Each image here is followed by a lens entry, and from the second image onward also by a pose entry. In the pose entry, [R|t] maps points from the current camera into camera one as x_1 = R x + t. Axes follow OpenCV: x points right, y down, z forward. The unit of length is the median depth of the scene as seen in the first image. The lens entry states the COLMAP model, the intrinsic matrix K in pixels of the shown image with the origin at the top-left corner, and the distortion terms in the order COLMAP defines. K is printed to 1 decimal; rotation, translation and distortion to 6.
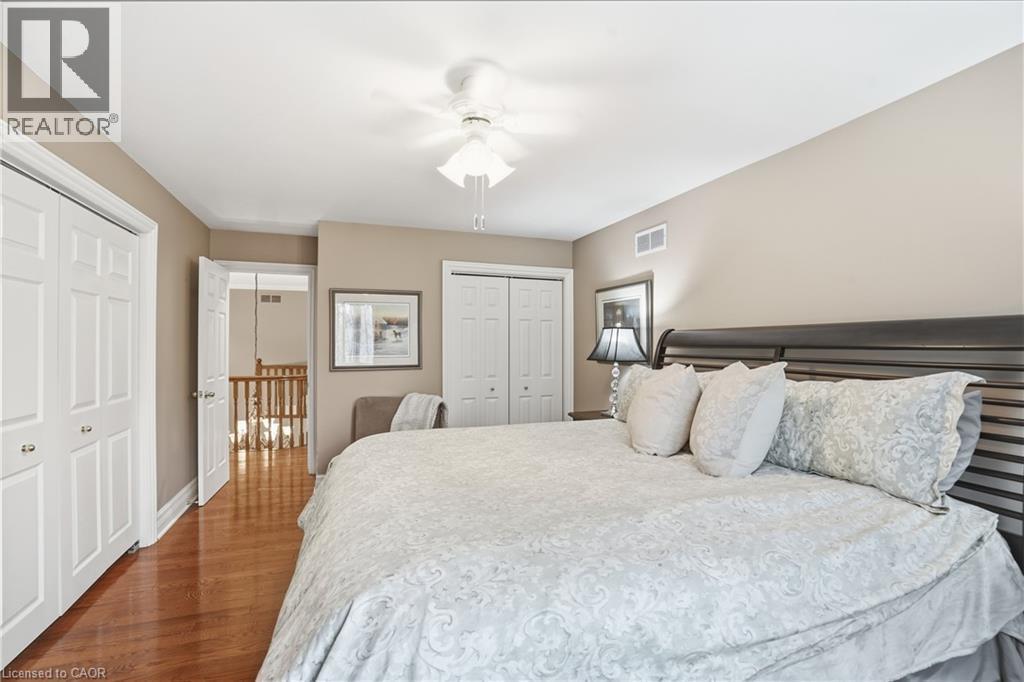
lens RADIAL K [[478.1, 0, 513.7], [0, 478.1, 343.8], [0, 0, 1]] dist [-0.068205, 0.026307]
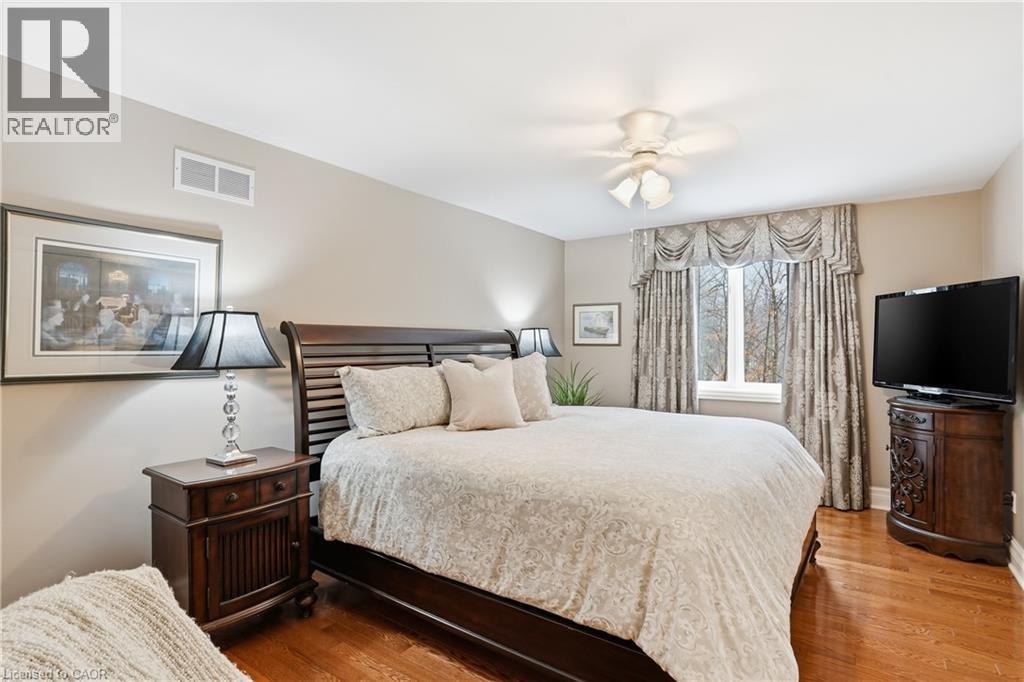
lens RADIAL K [[478.1, 0, 513.7], [0, 478.1, 343.8], [0, 0, 1]] dist [-0.068205, 0.026307]
pose [[-0.554489, 0.002915, 0.832186, -0.437839], [0.000071, 0.999994, -0.003456, 0.006506], [-0.832191, -0.001857, -0.554486, 0.979772]]
